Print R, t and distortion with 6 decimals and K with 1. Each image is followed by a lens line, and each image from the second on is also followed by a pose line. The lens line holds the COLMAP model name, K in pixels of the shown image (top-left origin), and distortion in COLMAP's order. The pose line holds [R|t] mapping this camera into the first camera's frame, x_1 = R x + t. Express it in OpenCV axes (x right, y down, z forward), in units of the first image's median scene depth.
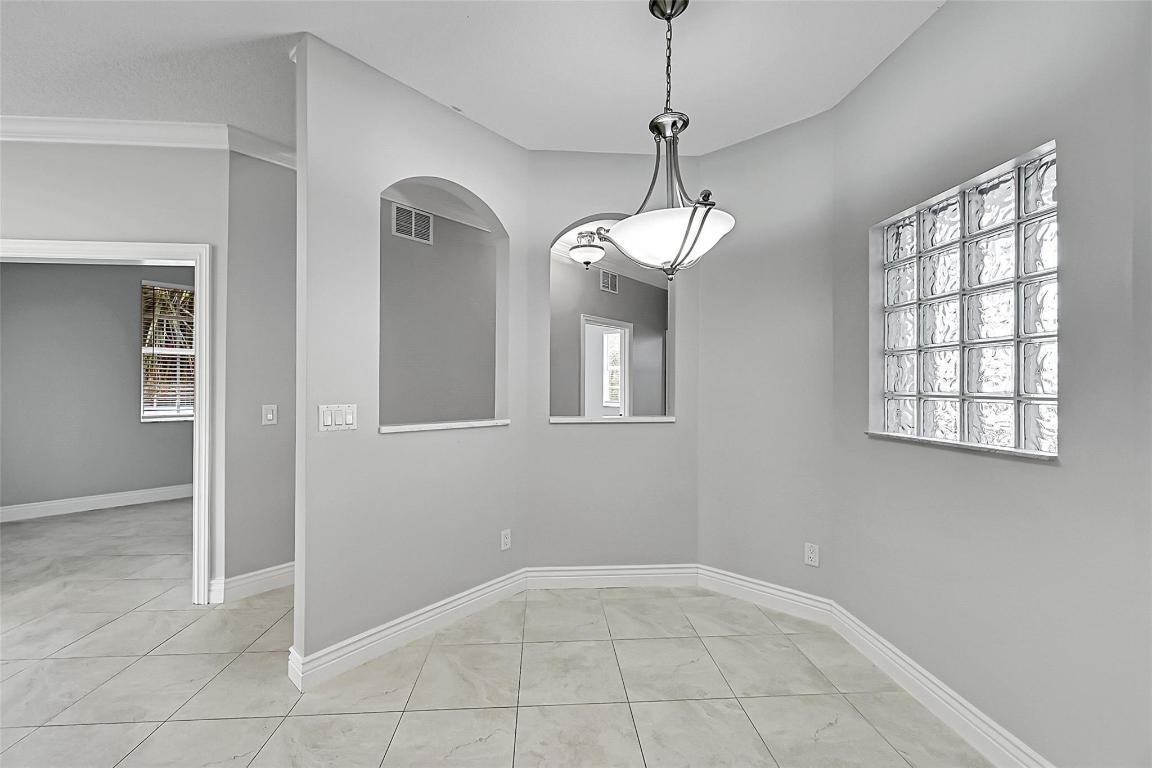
lens RADIAL K [[459.7, 0, 574.1], [0, 459.7, 384.5], [0, 0, 1]] dist [-0.001097, -0.000109]
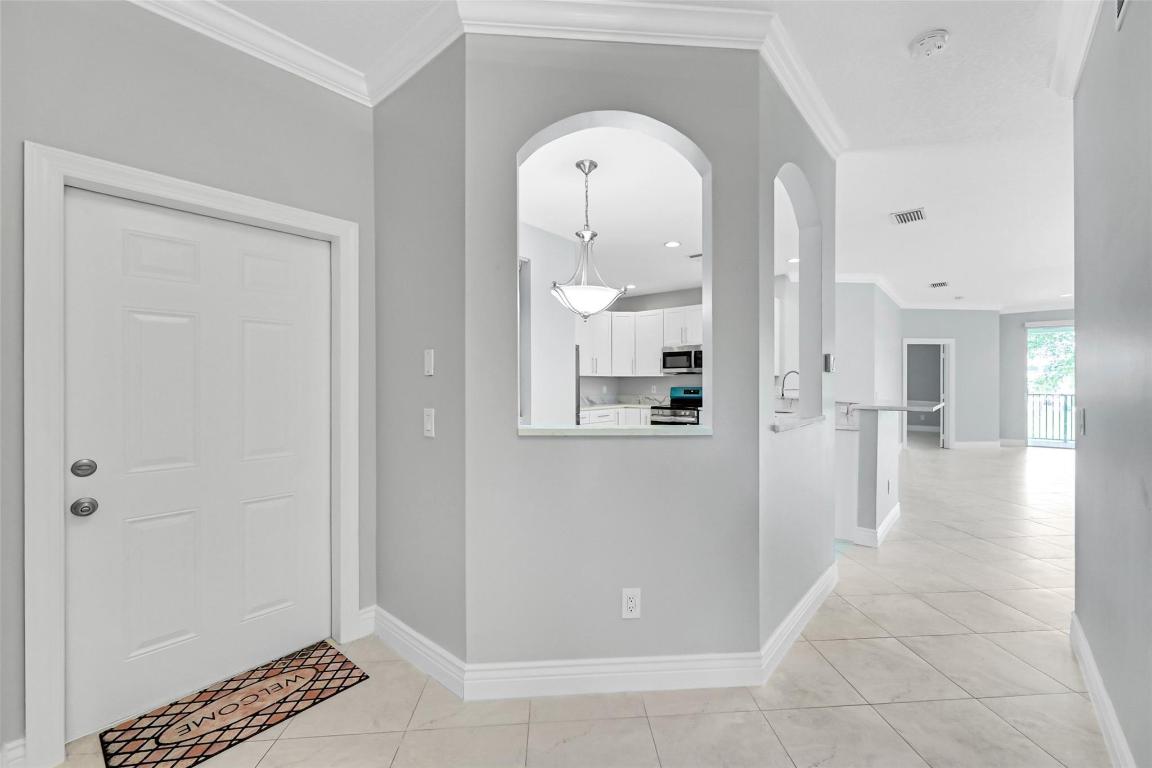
lens RADIAL K [[458.7, 0, 596.3], [0, 458.7, 382.2], [0, 0, 1]] dist [0.002057, 0.000221]
pose [[-0.999759, -0.002620, -0.021778, 0.125092], [-0.002589, 0.999996, -0.001448, 0.002636], [0.021782, -0.001391, -0.999762, 1.685710]]
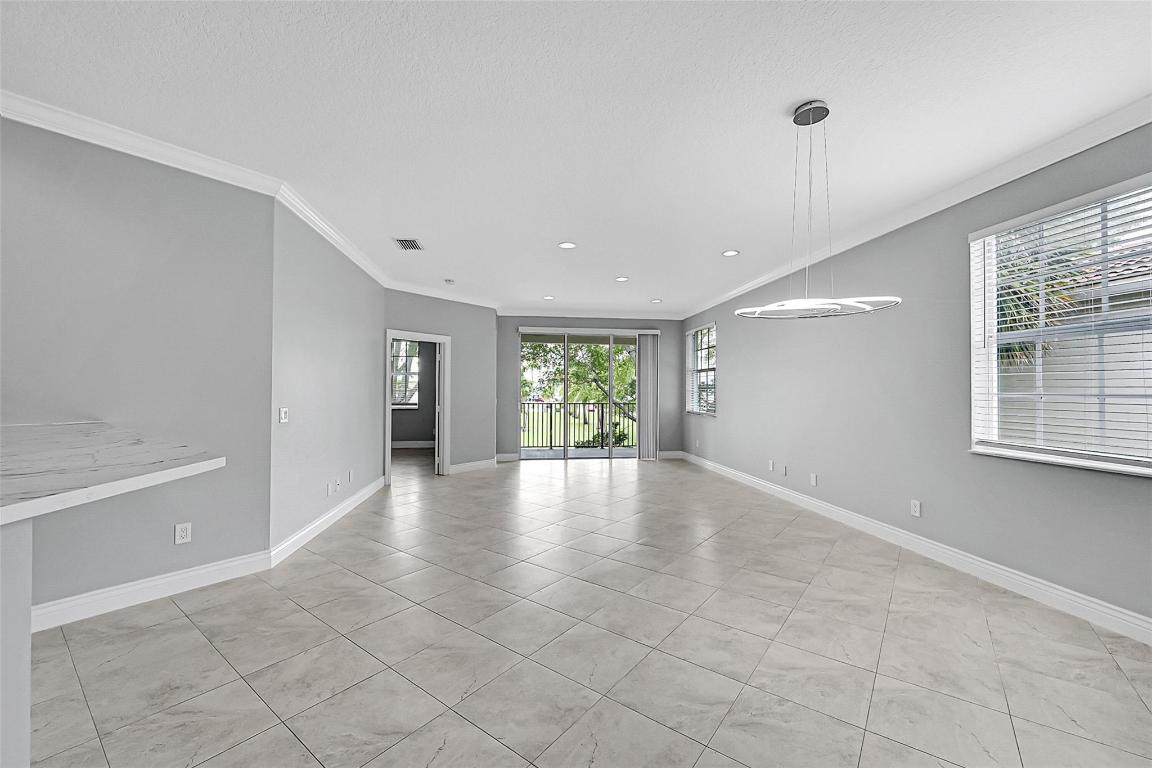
lens RADIAL K [[459.7, 0, 574.1], [0, 459.7, 384.5], [0, 0, 1]] dist [-0.001097, -0.000109]
pose [[-0.660814, -0.017148, -0.750354, -0.918512], [-0.005754, 0.999825, -0.017781, -0.002167], [0.750527, -0.007432, -0.660798, 0.799137]]
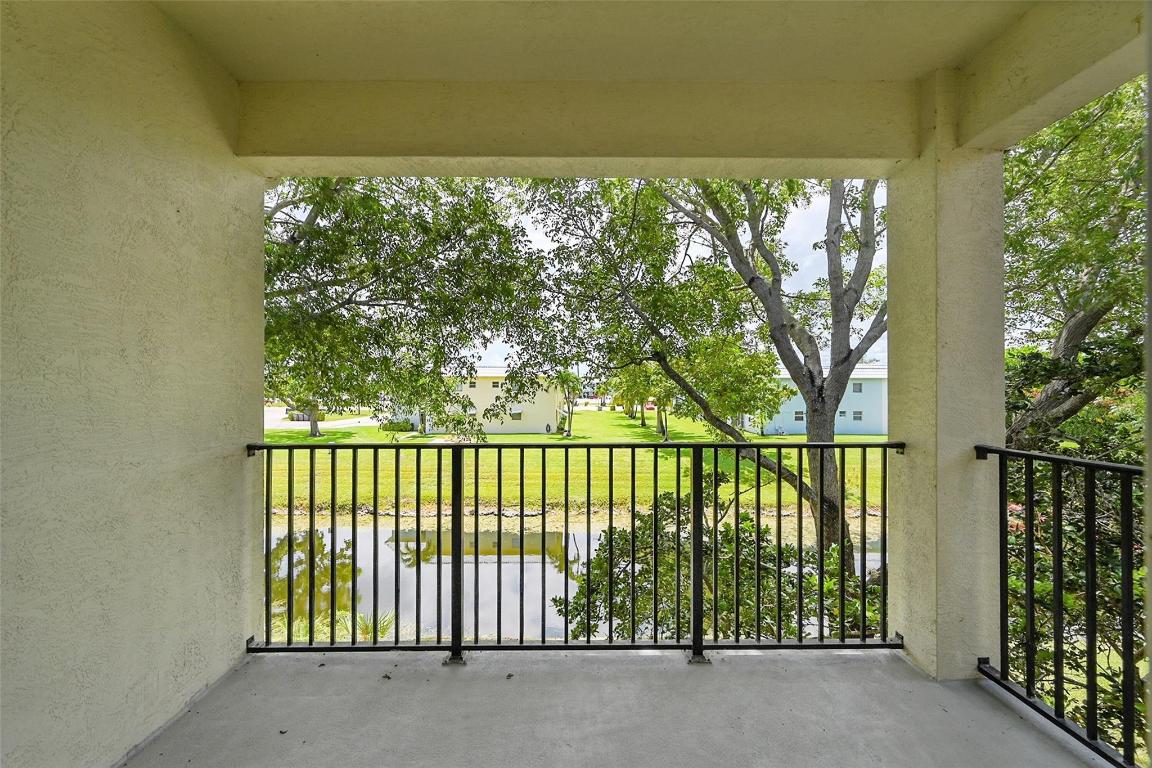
lens RADIAL K [[459.7, 0, 574.1], [0, 459.7, 384.5], [0, 0, 1]] dist [-0.001097, -0.000109]
pose [[-0.750312, -0.003691, -0.661074, -3.216698], [0.003715, 0.999945, -0.009800, -0.019660], [0.661074, -0.009809, -0.750257, -1.056344]]
